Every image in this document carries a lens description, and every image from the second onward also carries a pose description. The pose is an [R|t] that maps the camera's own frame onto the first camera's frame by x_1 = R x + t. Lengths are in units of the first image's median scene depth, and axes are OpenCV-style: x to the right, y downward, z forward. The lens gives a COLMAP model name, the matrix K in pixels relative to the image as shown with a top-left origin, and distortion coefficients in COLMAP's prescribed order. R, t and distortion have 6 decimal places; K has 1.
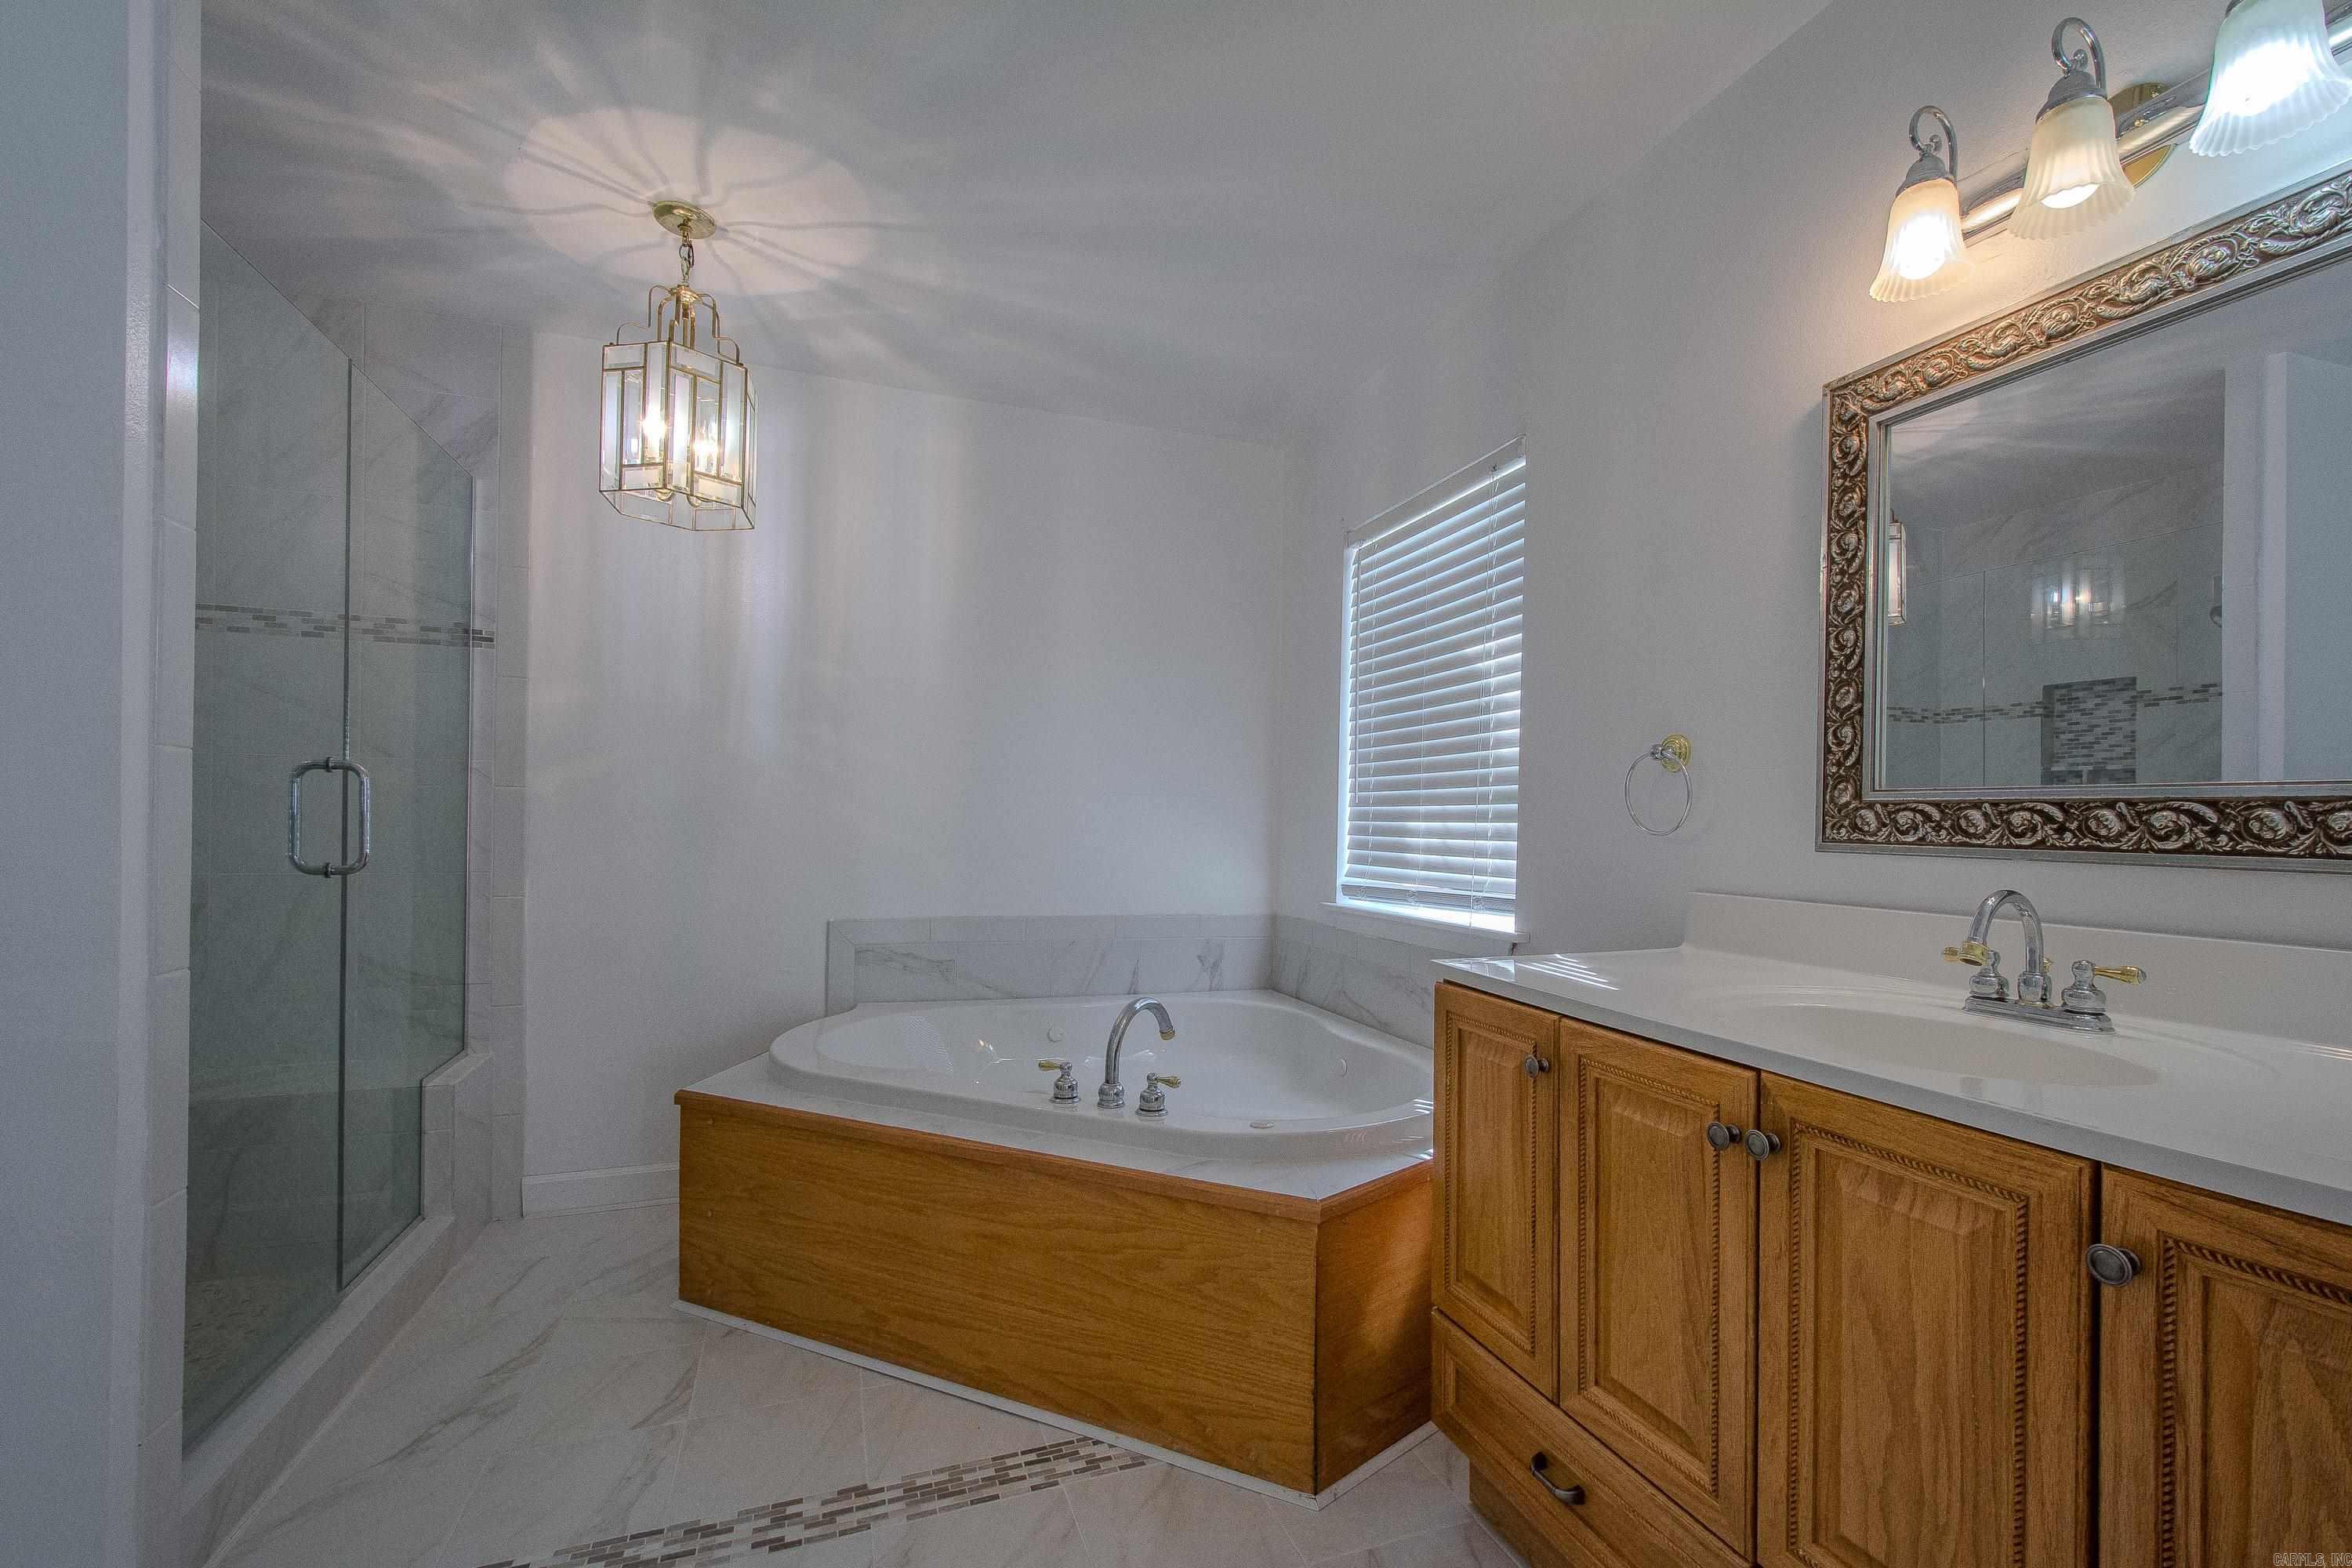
lens RADIAL K [[1047.4, 0, 1182.8], [0, 1047.4, 821.8], [0, 0, 1]] dist [0.011138, -0.000449]
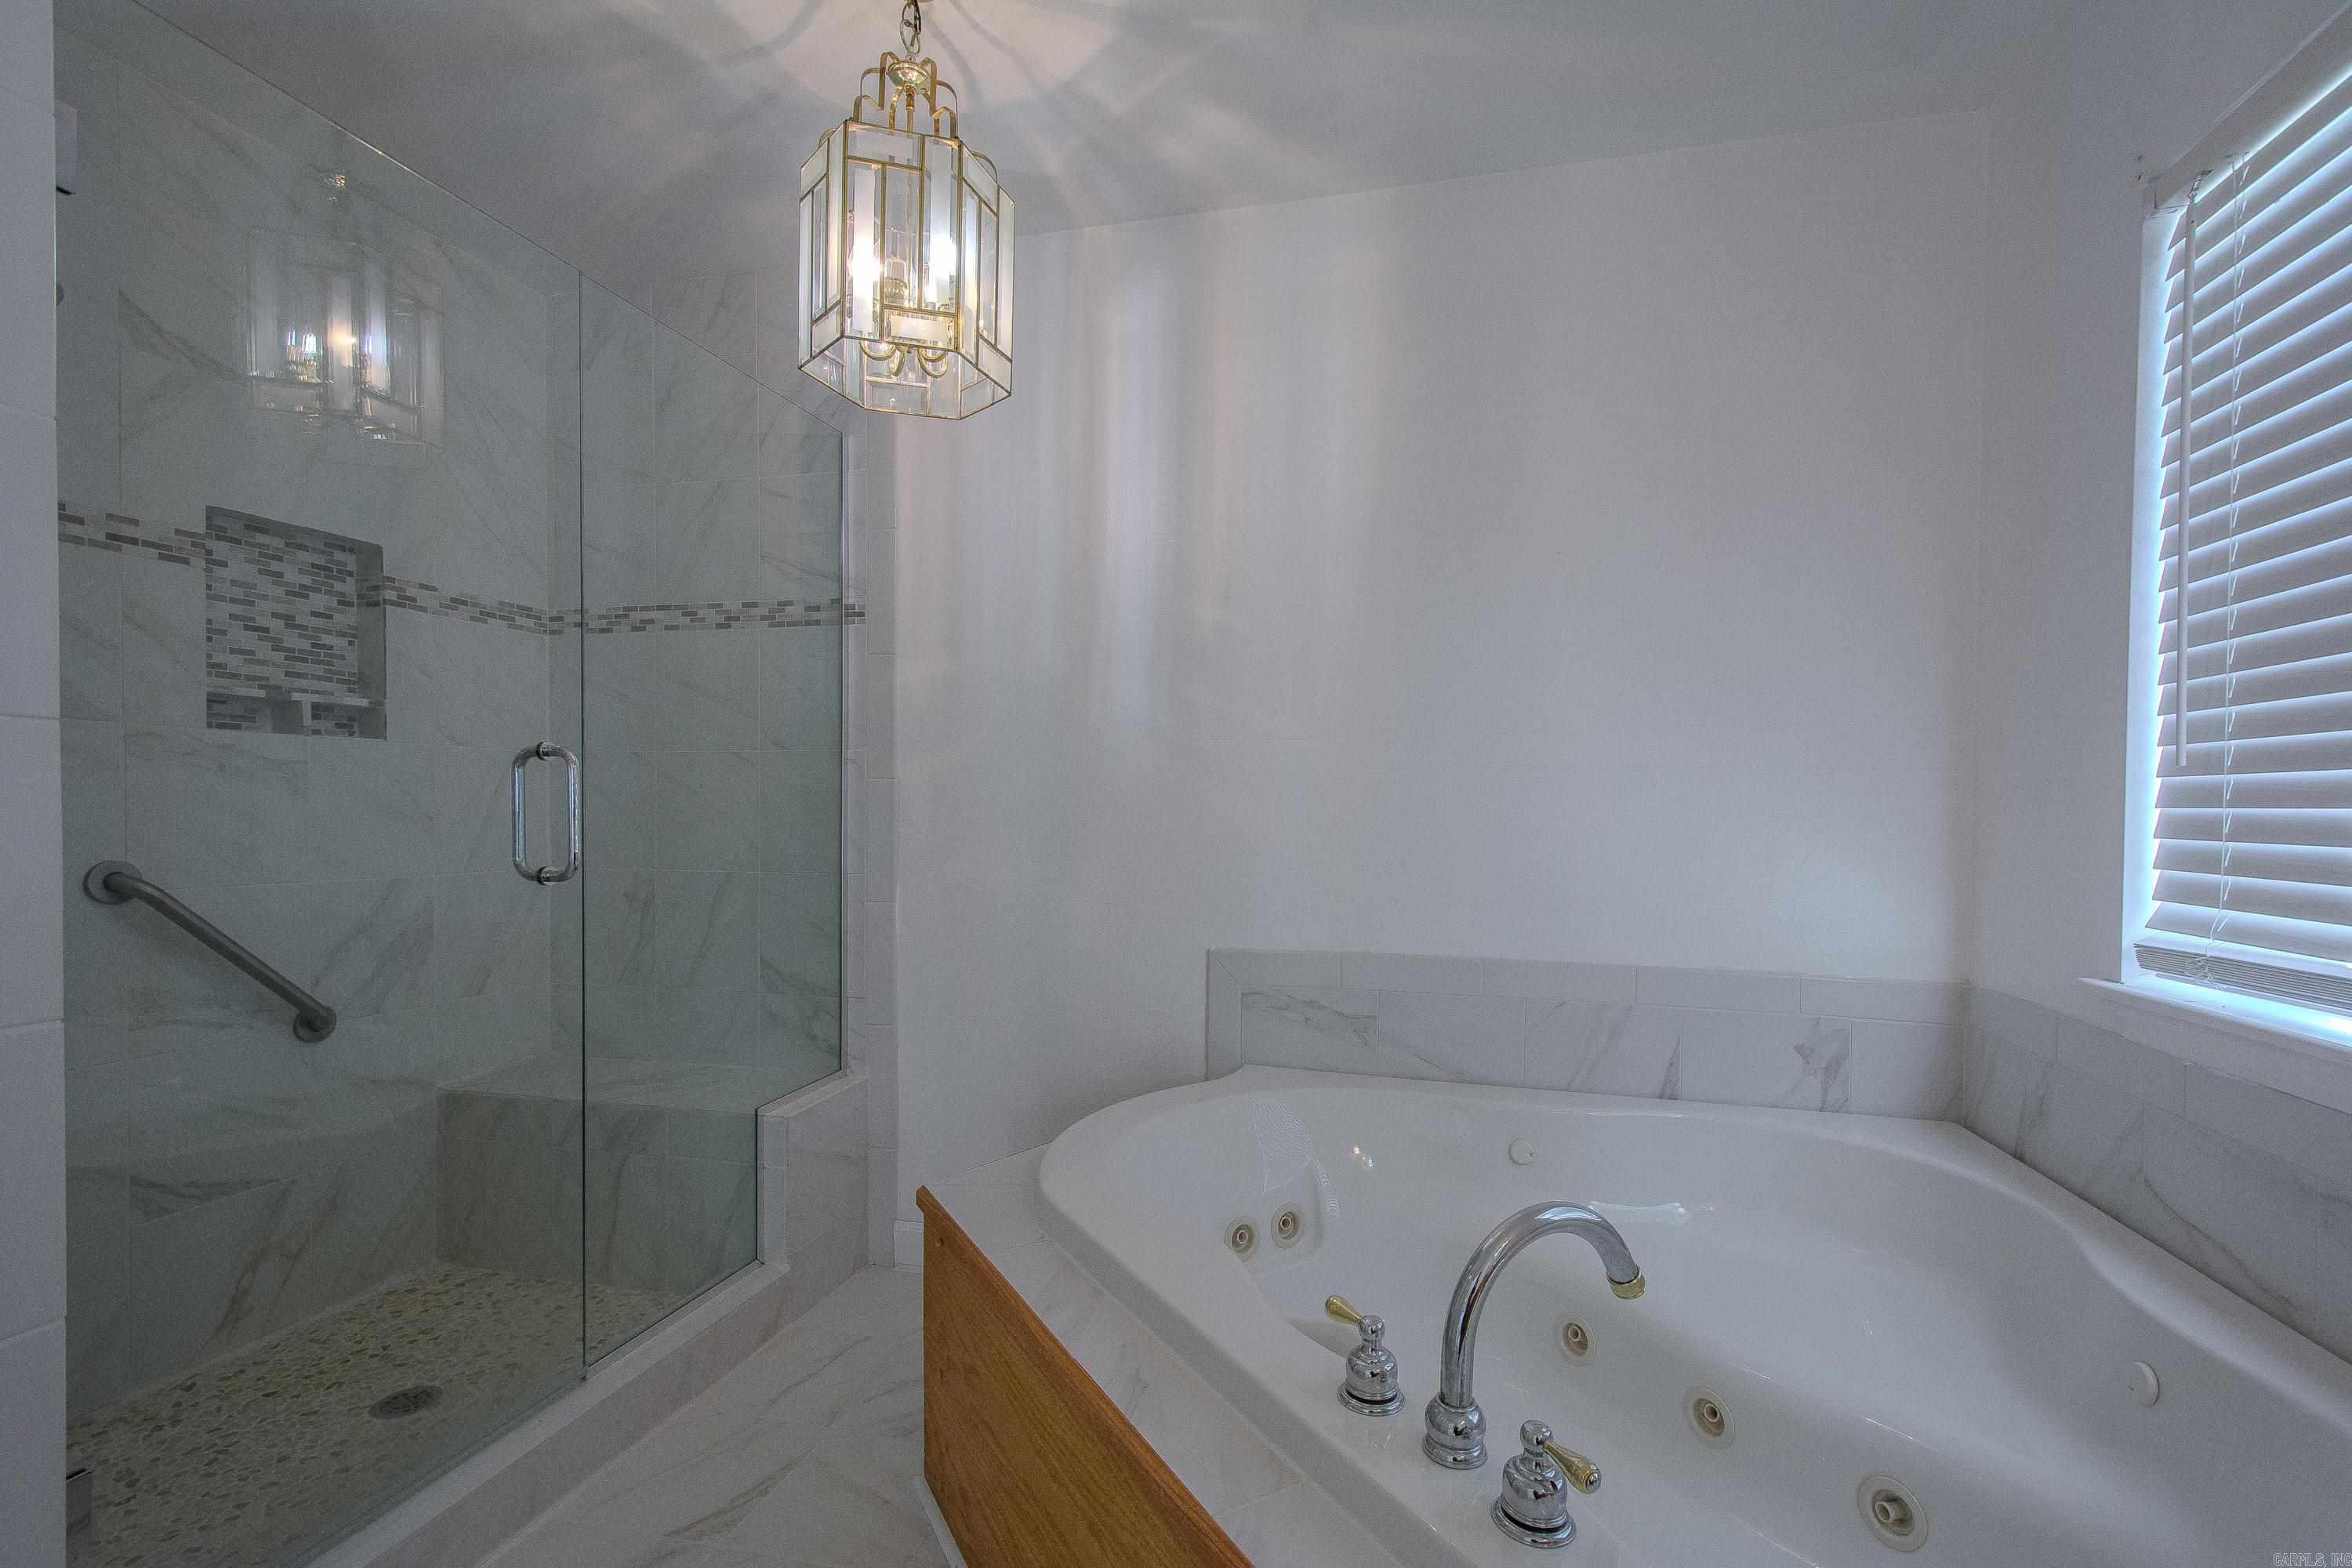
lens RADIAL K [[1047.4, 0, 1182.8], [0, 1047.4, 821.8], [0, 0, 1]] dist [0.011138, -0.000449]
pose [[0.840232, -0.002729, -0.542220, 0.053219], [0.004366, 0.999989, 0.001733, 0.002999], [0.542209, -0.003823, 0.840235, 0.397773]]
